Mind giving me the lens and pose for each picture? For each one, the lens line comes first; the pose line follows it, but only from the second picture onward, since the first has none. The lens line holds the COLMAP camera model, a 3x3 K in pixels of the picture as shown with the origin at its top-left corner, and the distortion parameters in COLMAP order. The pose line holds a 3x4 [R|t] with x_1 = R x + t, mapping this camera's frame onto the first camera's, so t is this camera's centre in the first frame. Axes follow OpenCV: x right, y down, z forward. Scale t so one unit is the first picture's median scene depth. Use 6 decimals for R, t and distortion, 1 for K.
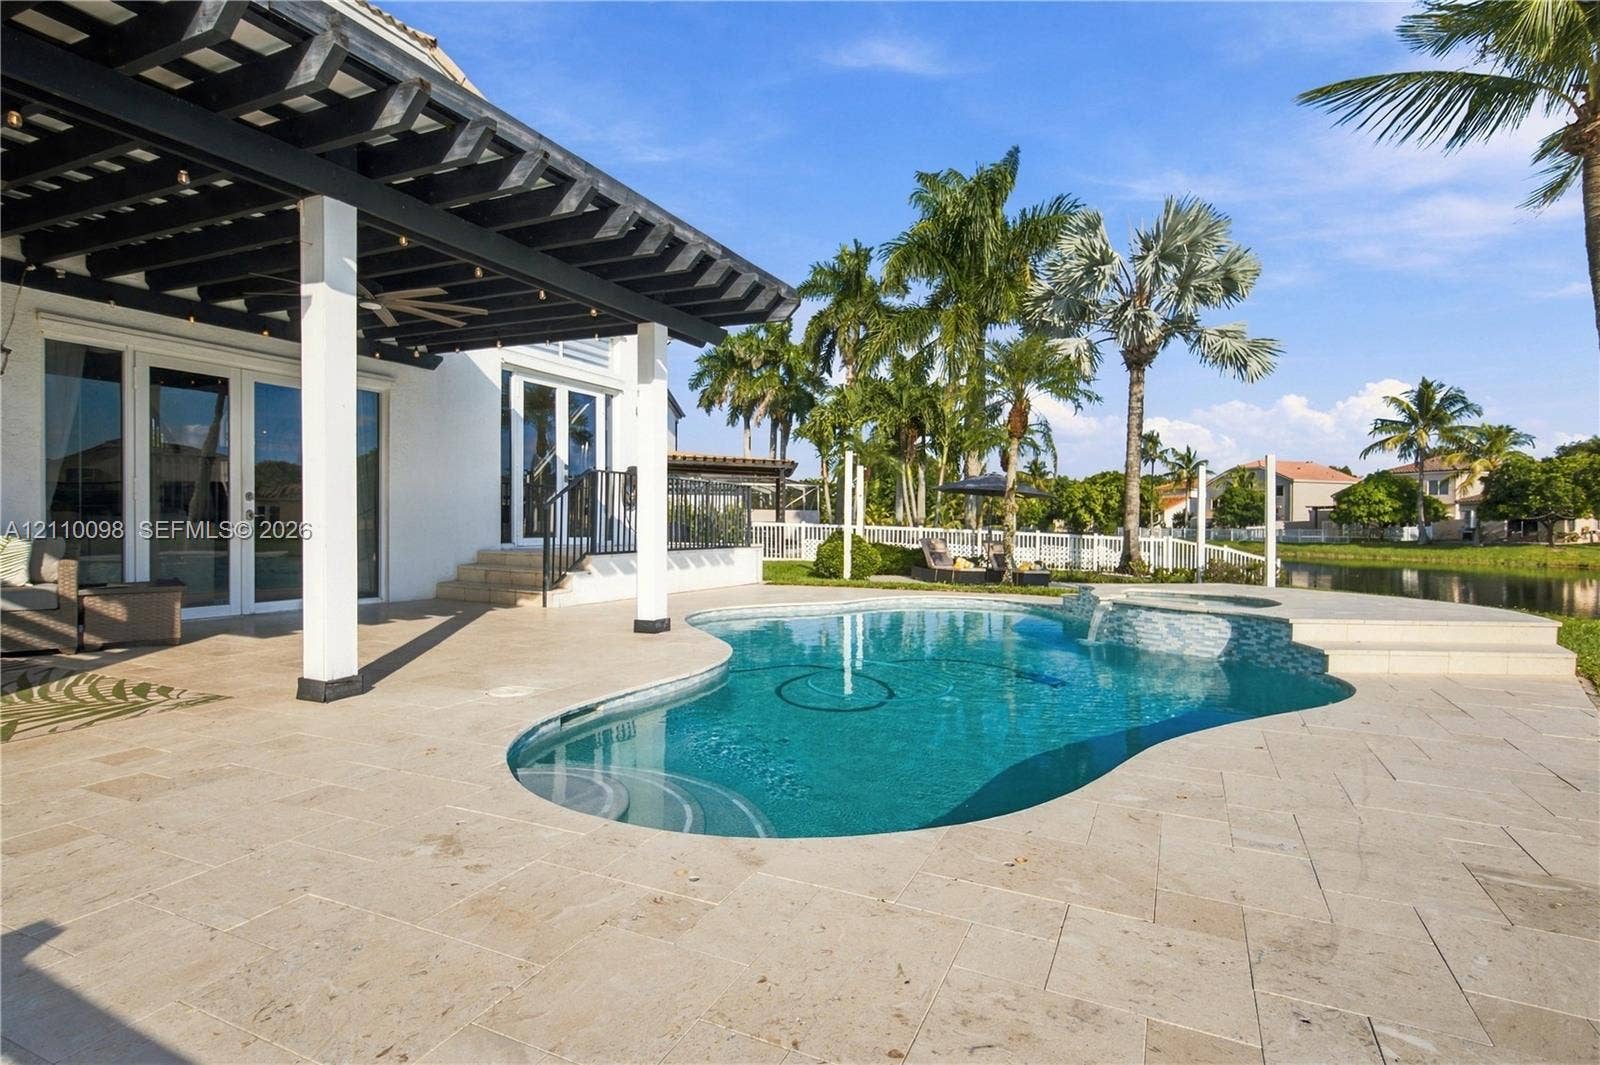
lens RADIAL K [[797.7, 0, 798.5], [0, 797.7, 535.3], [0, 0, 1]] dist [0.010326, -0.003908]
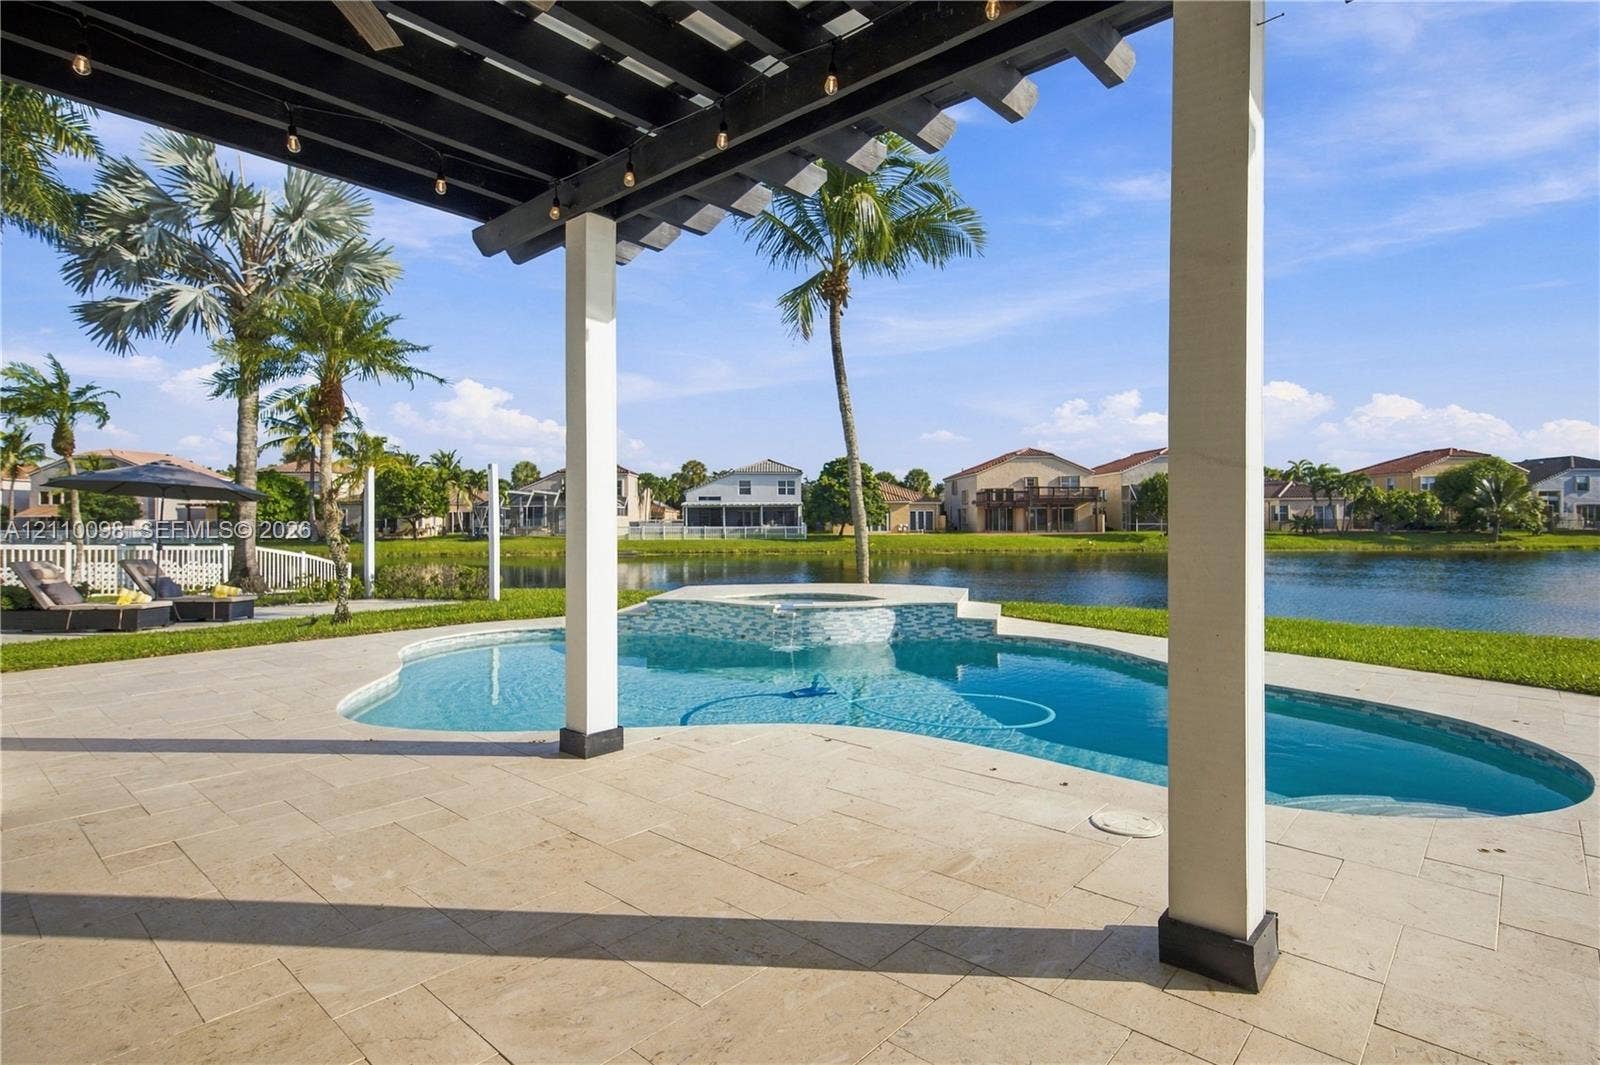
lens RADIAL K [[797.7, 0, 798.5], [0, 797.7, 520.3], [0, 0, 1]] dist [0.010326, -0.003908]
pose [[0.277992, -0.009611, 0.960535, -0.517641], [0.023525, 0.999718, 0.003194, -0.032449], [-0.960295, 0.021708, 0.278140, 0.543752]]
